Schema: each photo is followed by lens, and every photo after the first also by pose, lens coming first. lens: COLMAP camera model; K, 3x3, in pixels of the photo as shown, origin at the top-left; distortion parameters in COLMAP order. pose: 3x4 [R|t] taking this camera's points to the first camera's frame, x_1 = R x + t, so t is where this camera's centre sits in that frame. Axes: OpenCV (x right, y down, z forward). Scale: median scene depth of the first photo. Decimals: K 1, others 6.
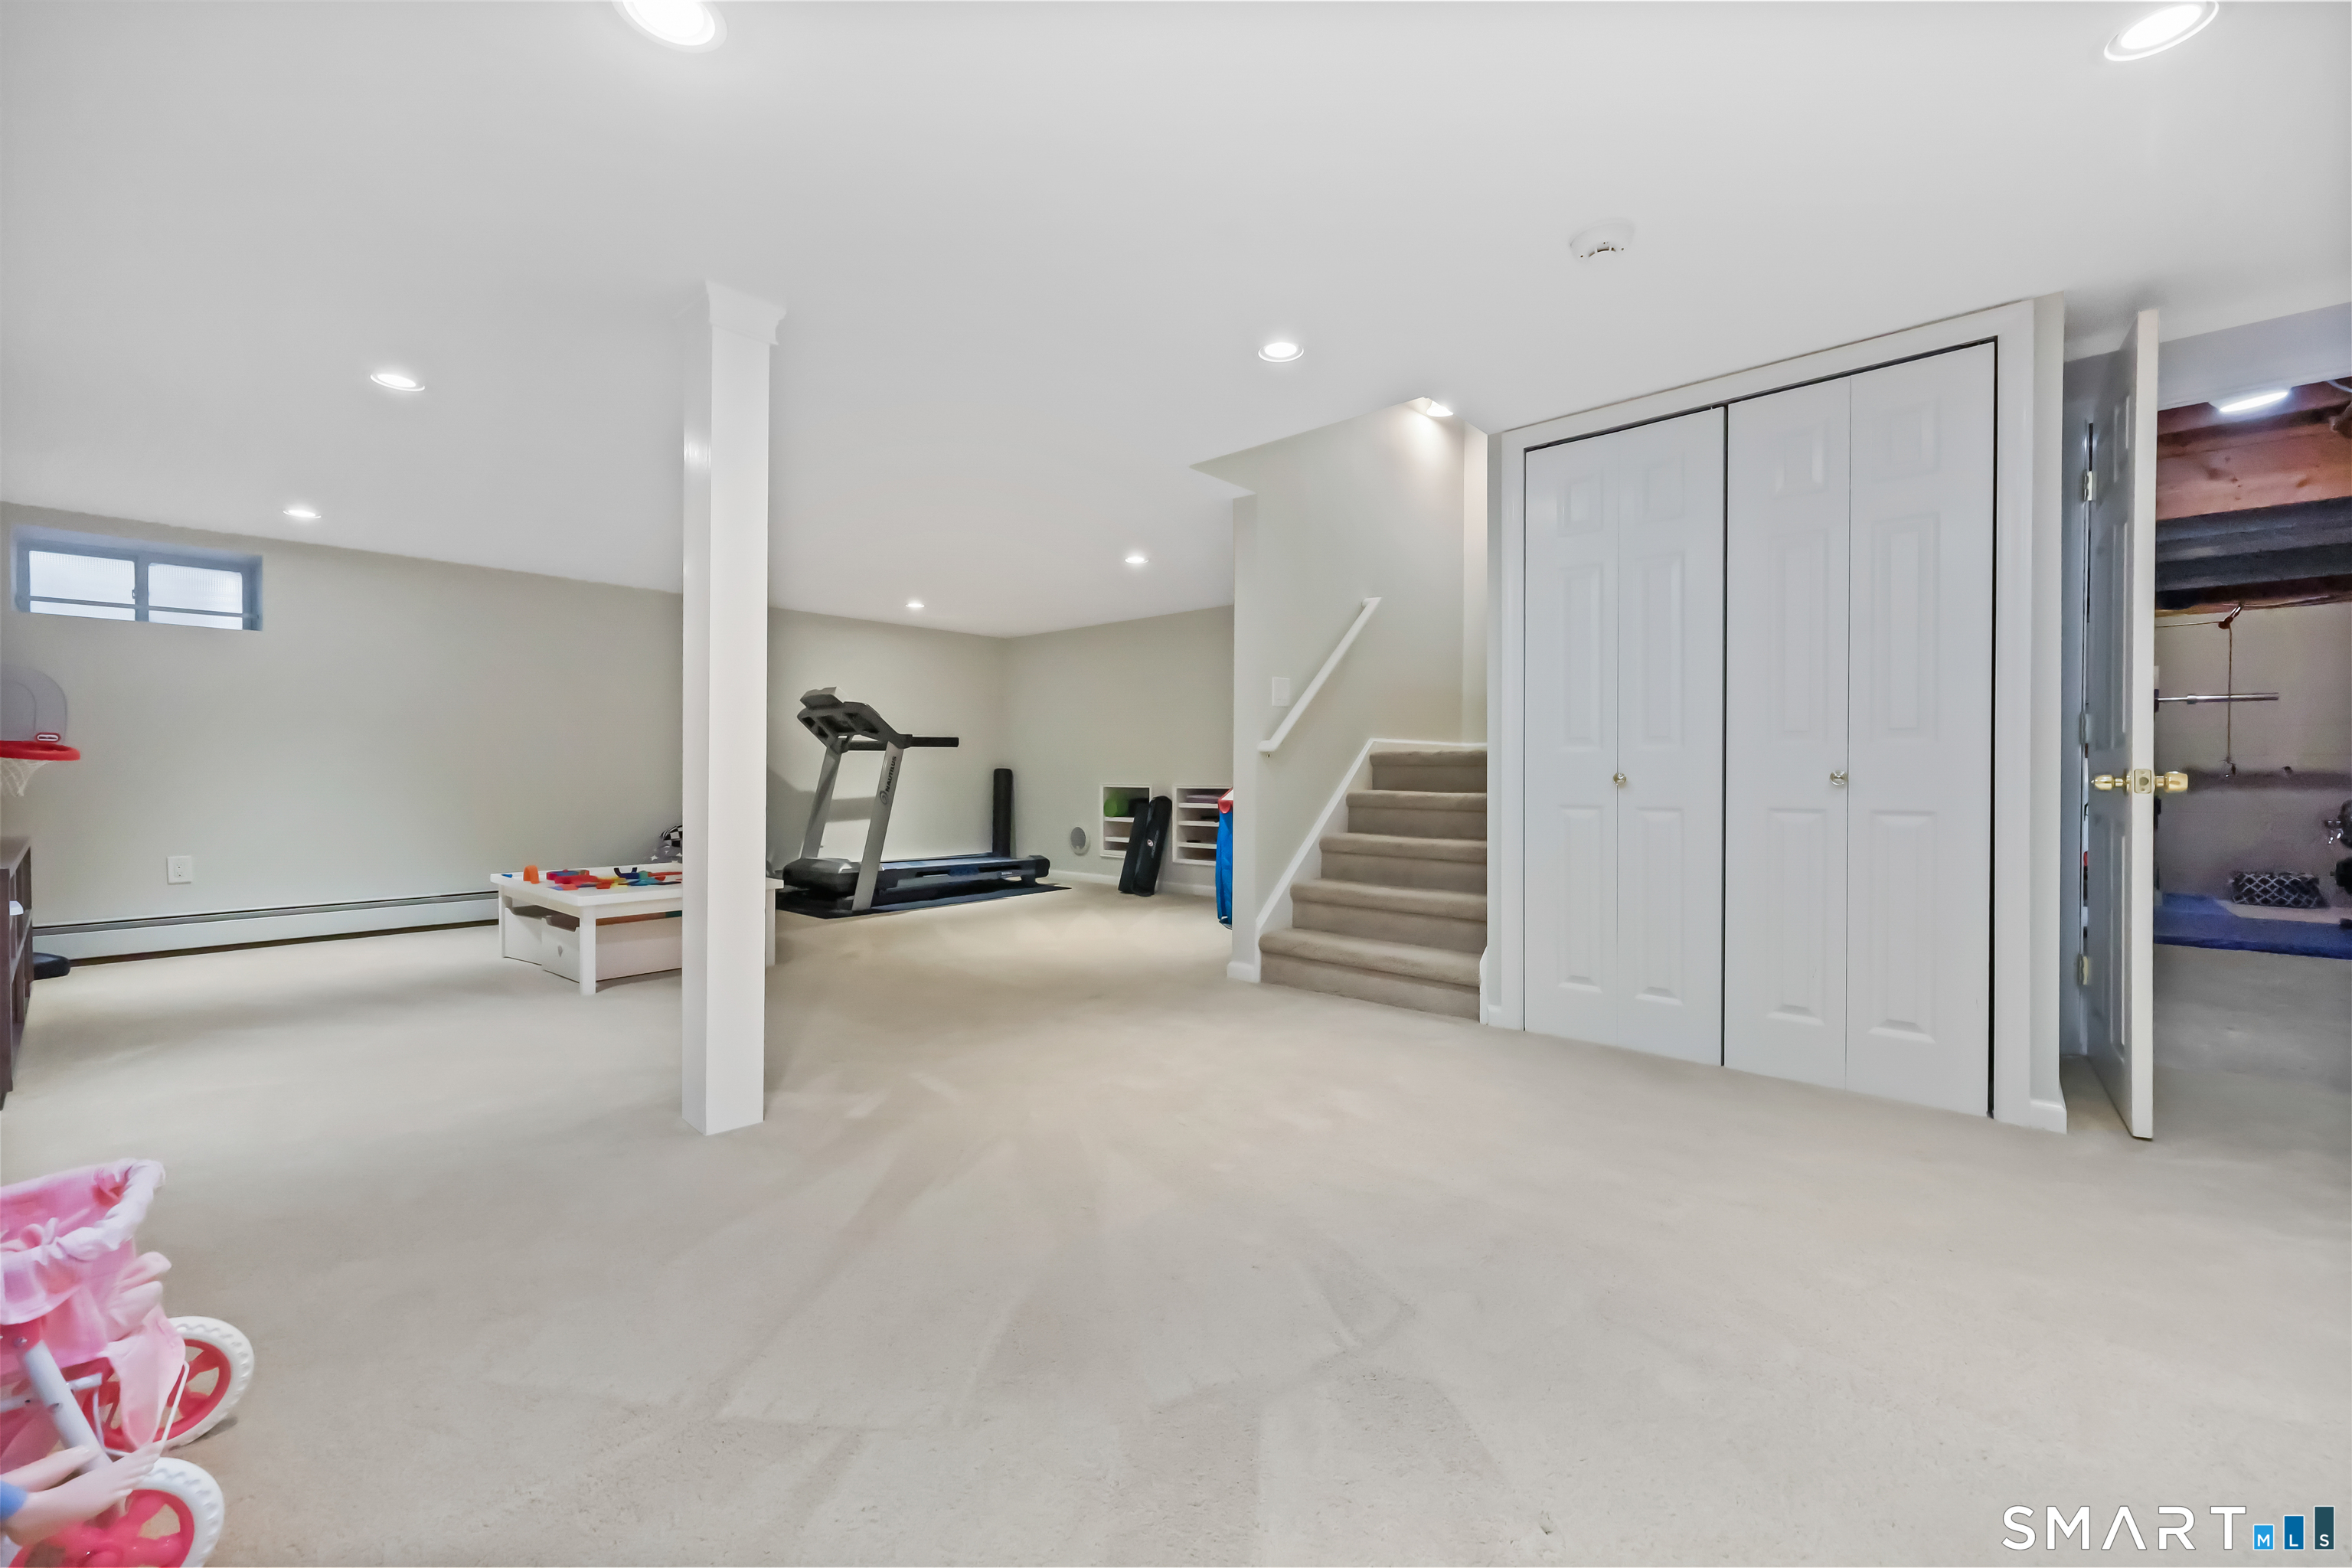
lens RADIAL K [[946.7, 0, 1183.8], [0, 946.7, 782.7], [0, 0, 1]] dist [0.000756, 0.000708]
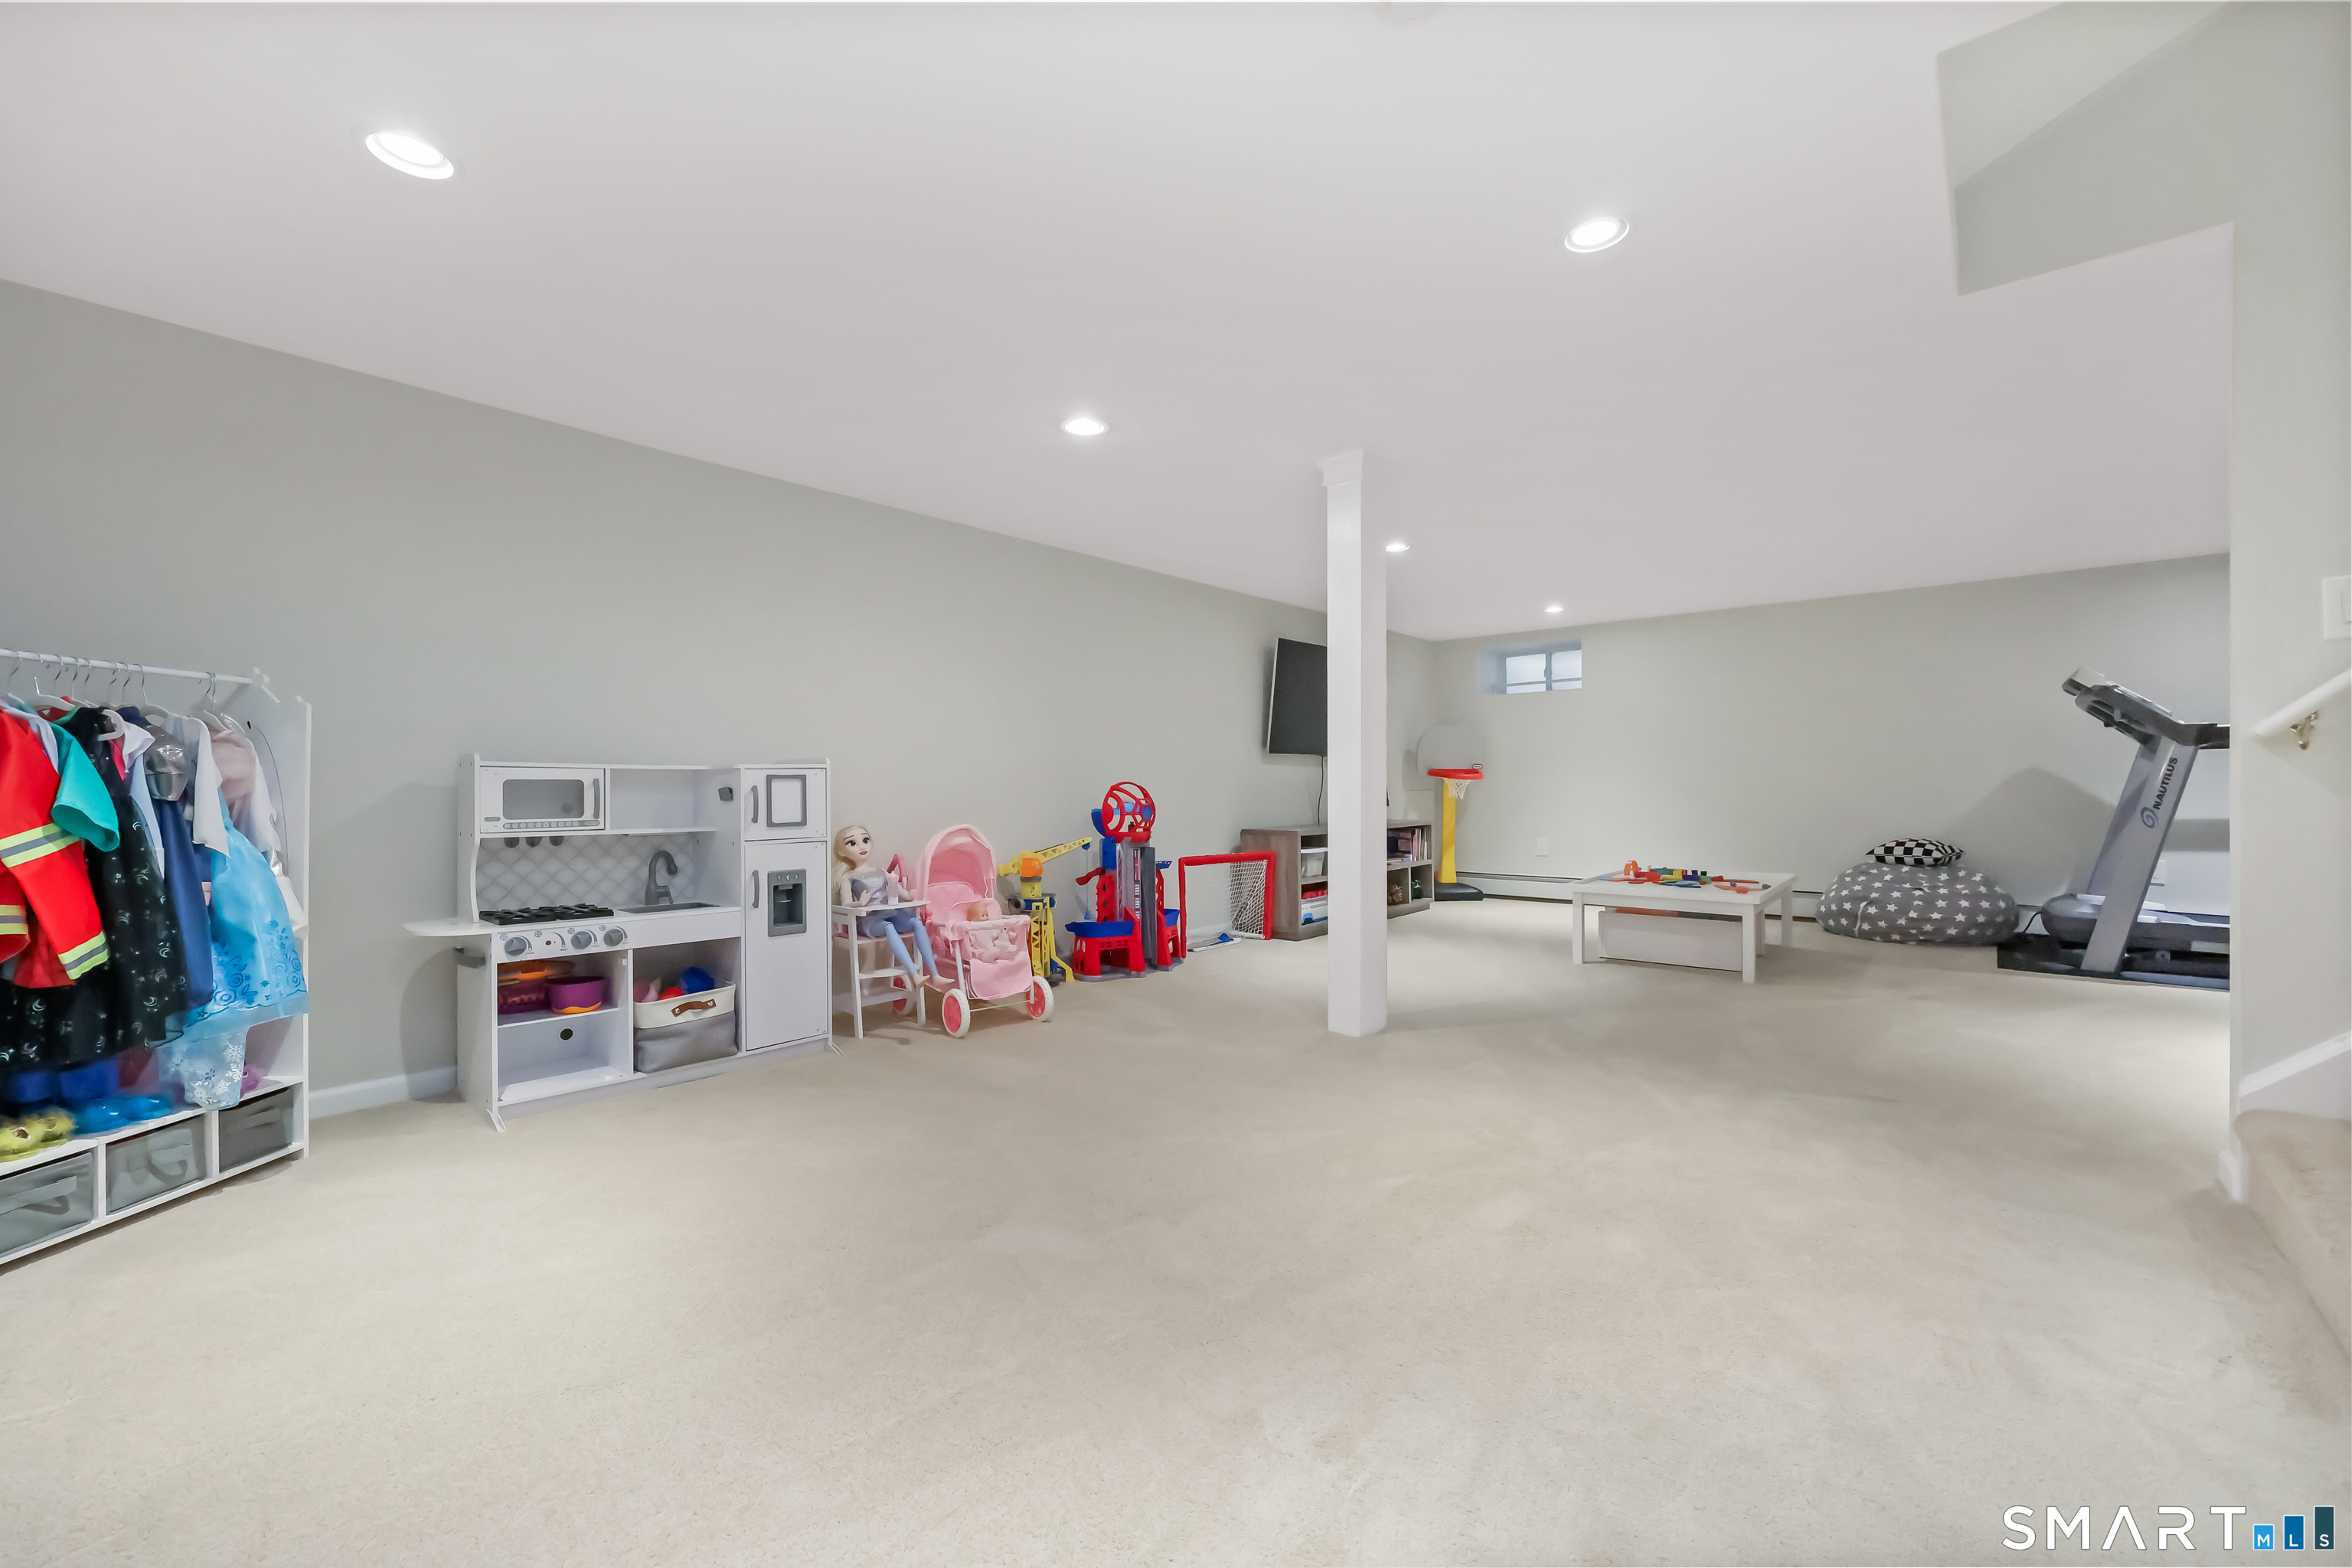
lens RADIAL K [[946.7, 0, 1184.9], [0, 946.7, 783.2], [0, 0, 1]] dist [0.000756, 0.000708]
pose [[0.011671, -0.003180, -0.999927, 0.486388], [-0.005417, 0.999980, -0.003244, -0.005663], [0.999917, 0.005454, 0.011653, 0.371804]]
